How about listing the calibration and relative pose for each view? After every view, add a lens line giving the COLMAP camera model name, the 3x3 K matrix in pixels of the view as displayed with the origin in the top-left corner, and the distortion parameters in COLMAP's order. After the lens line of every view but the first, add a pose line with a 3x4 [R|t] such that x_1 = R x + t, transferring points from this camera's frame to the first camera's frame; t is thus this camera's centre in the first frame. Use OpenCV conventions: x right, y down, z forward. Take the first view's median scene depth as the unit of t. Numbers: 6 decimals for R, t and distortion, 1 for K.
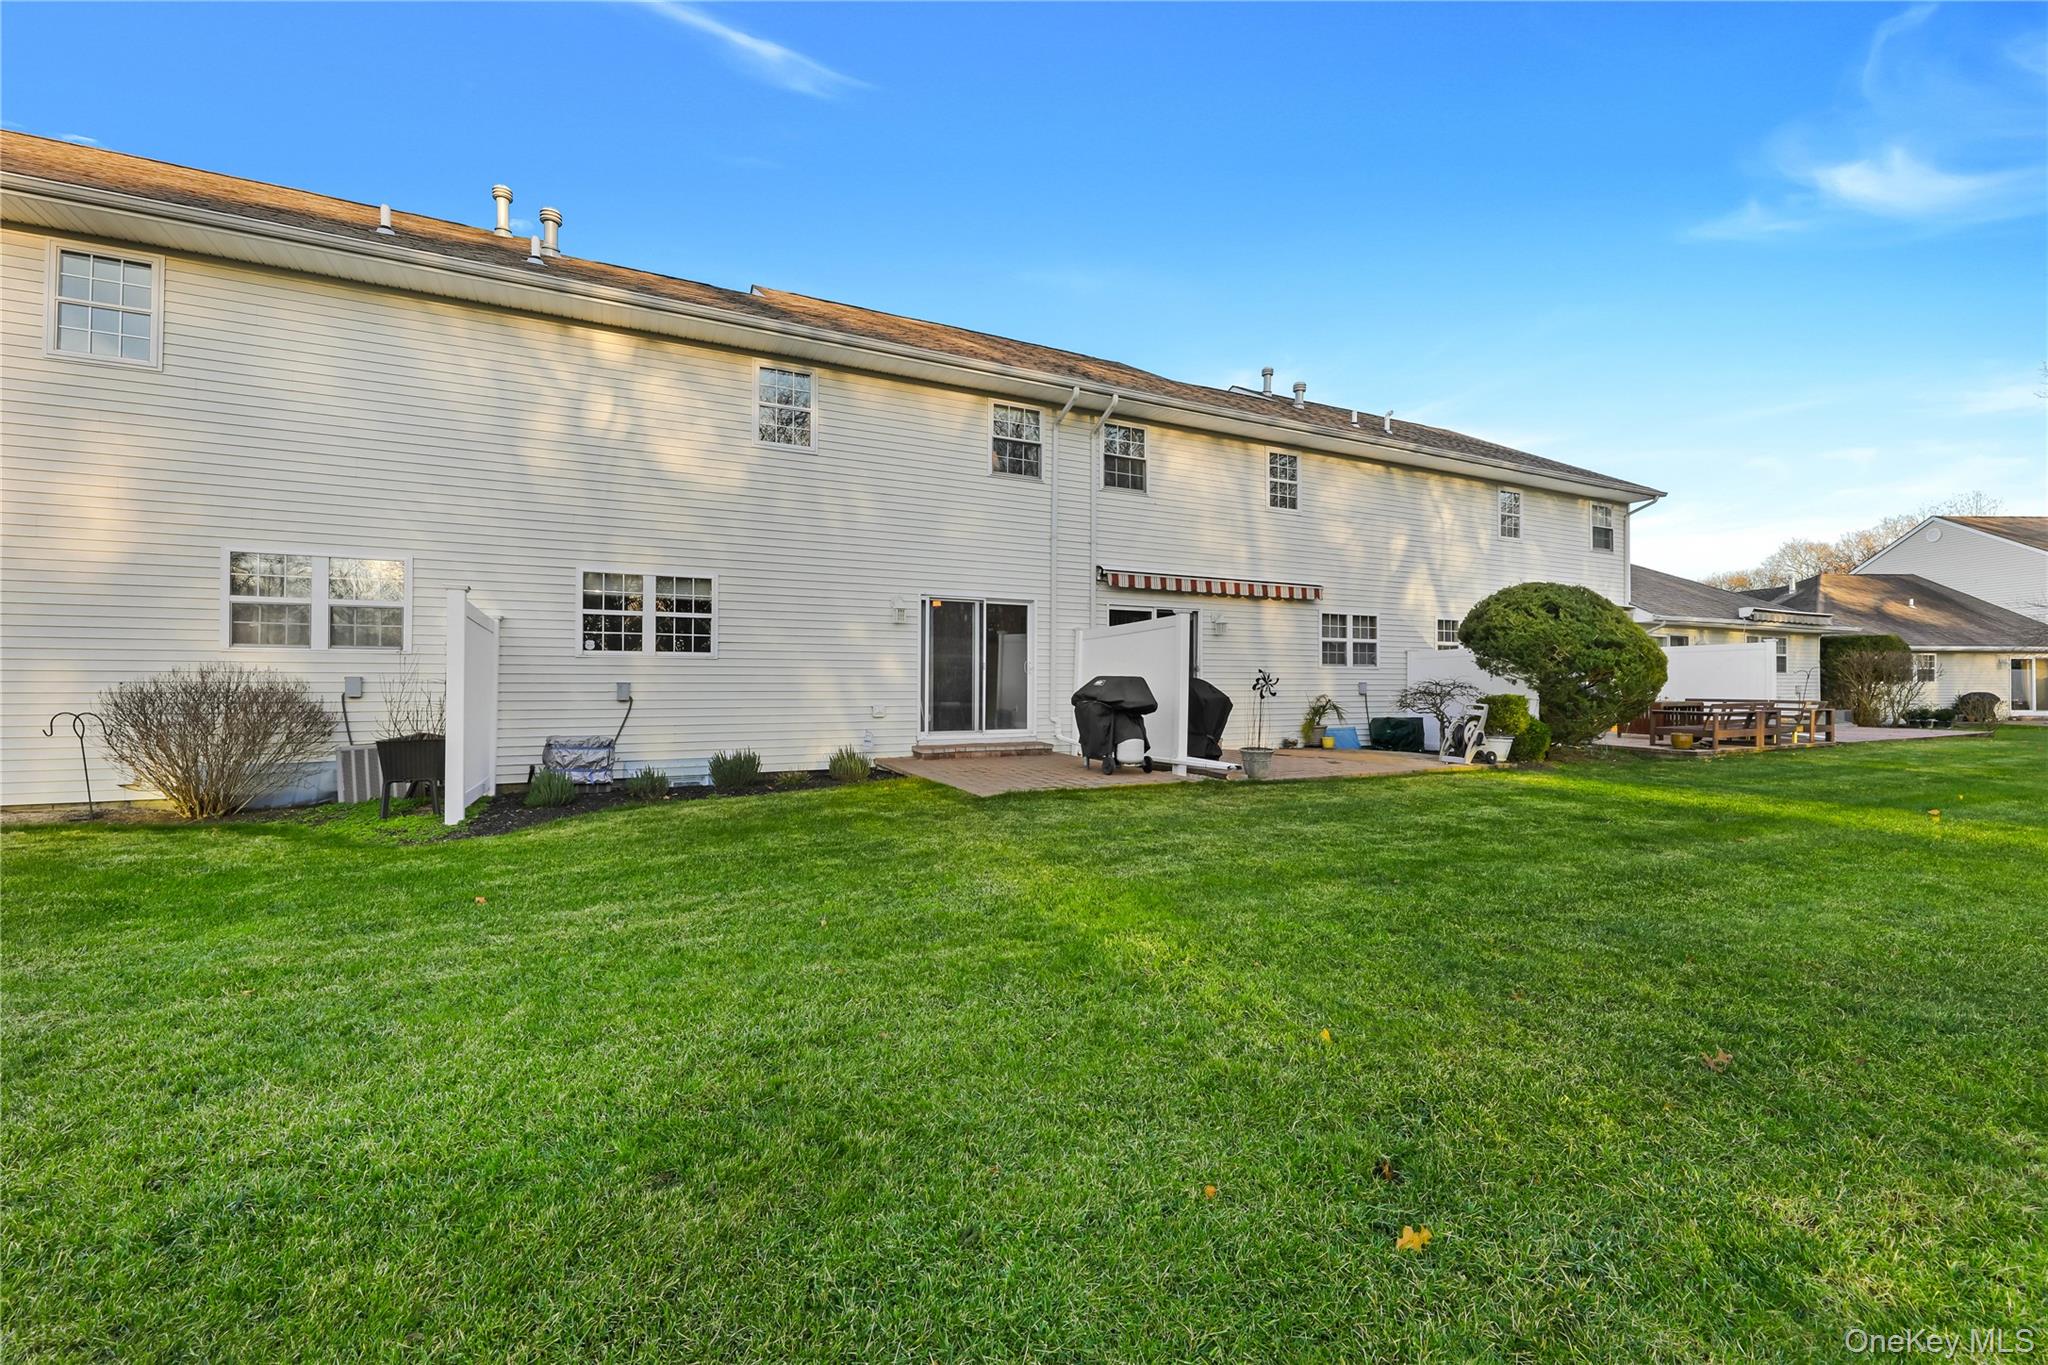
lens RADIAL K [[836.3, 0, 1026.4], [0, 836.3, 685.1], [0, 0, 1]] dist [-0.002790, -0.001223]
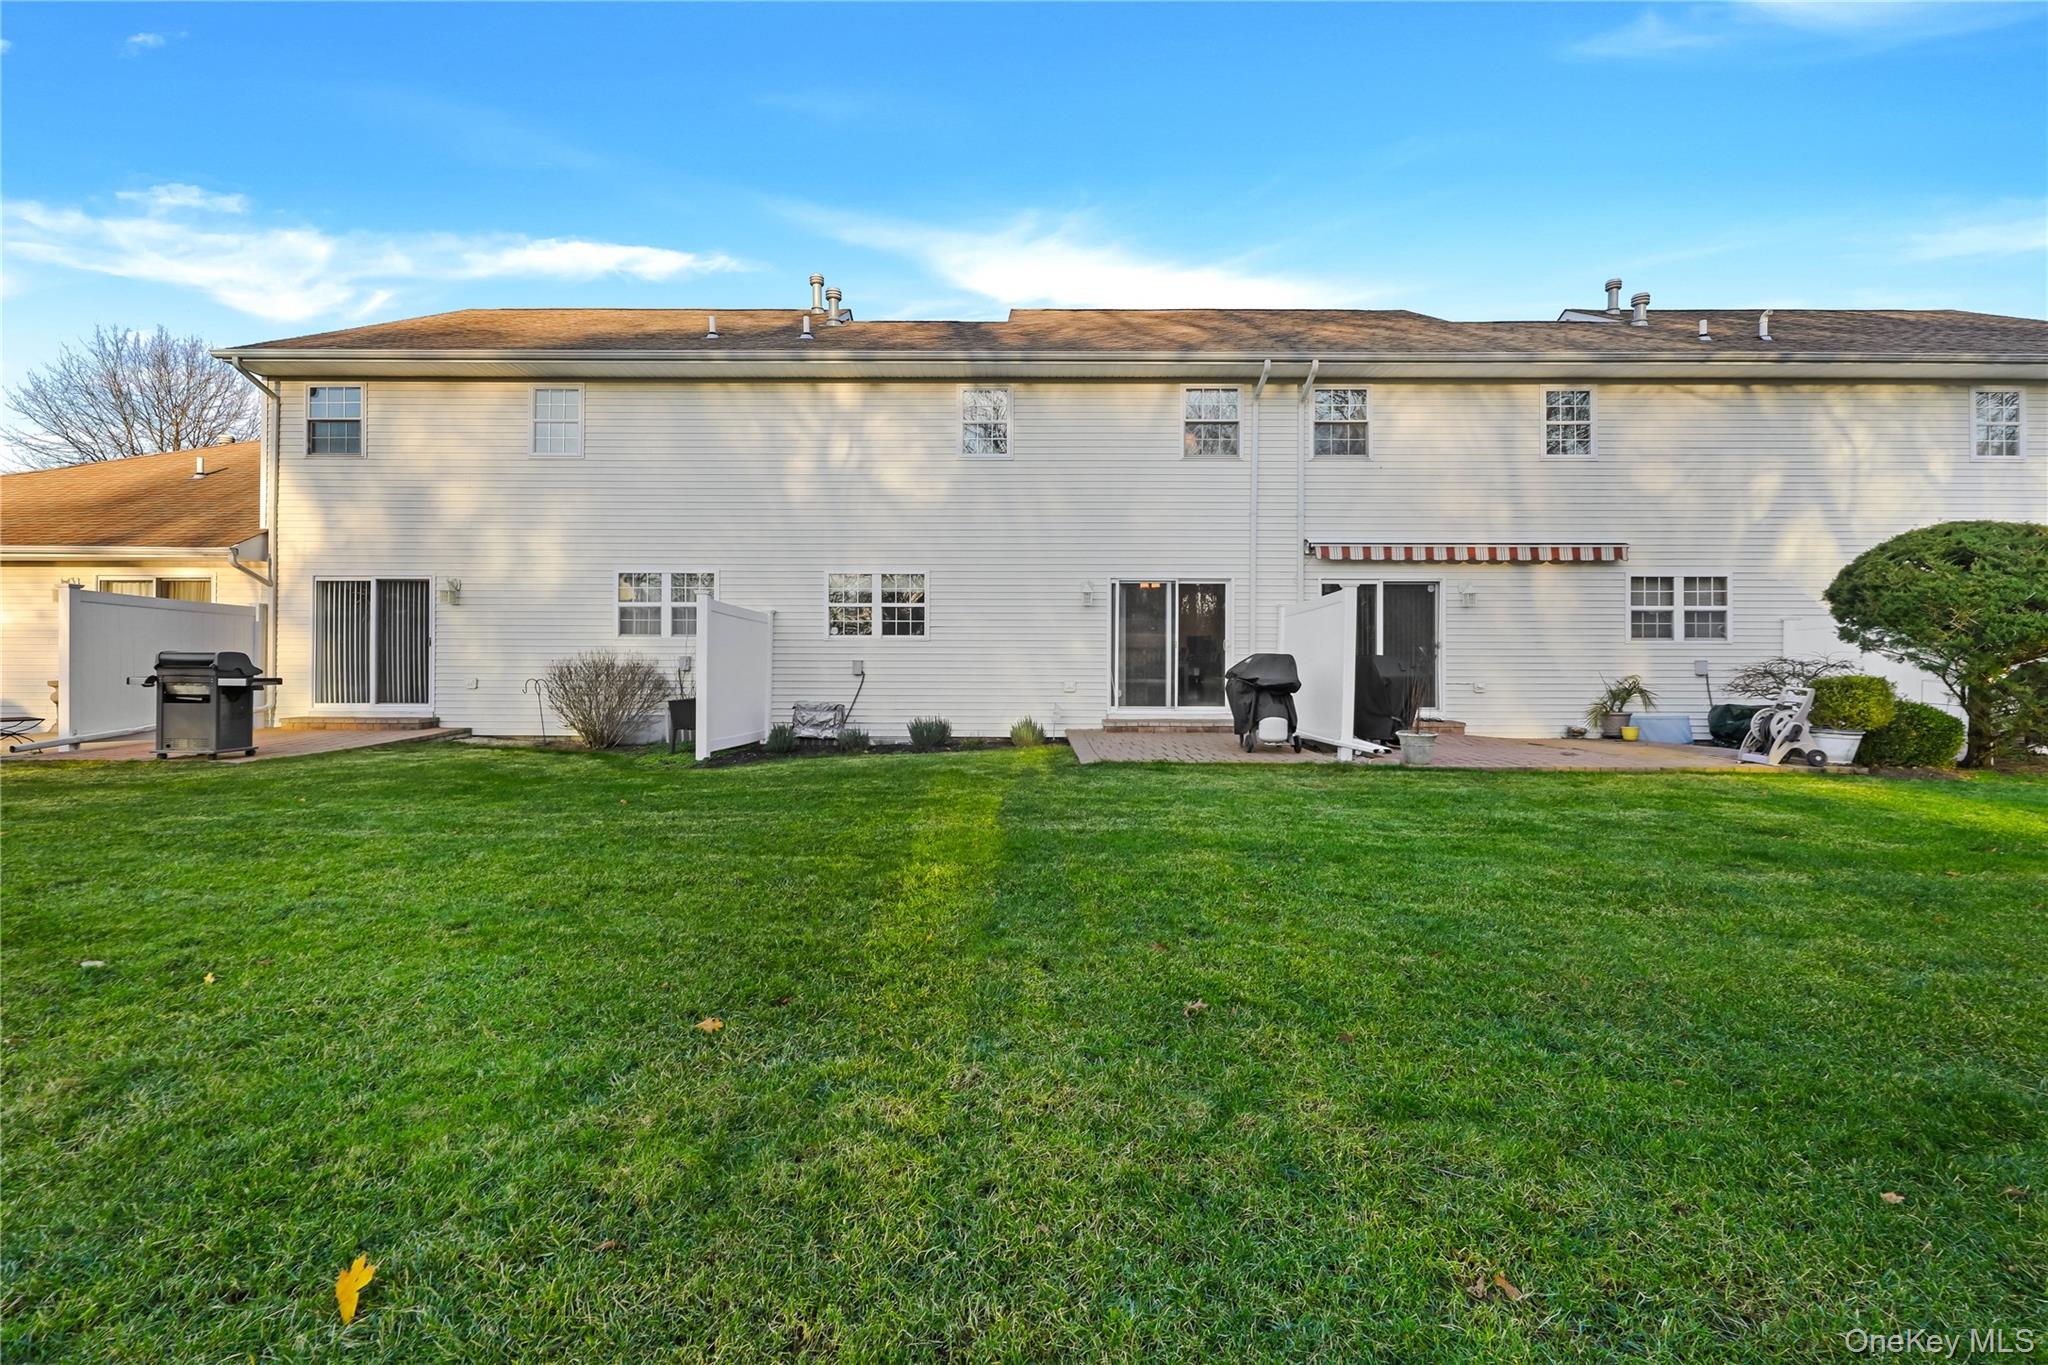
lens RADIAL K [[836.3, 0, 1016.5], [0, 836.3, 675.2], [0, 0, 1]] dist [-0.002790, -0.001223]
pose [[0.891242, 0.007429, -0.453468, 0.248871], [-0.001564, 0.999910, 0.013307, 0.001808], [0.453526, -0.011150, 0.891173, -0.013010]]
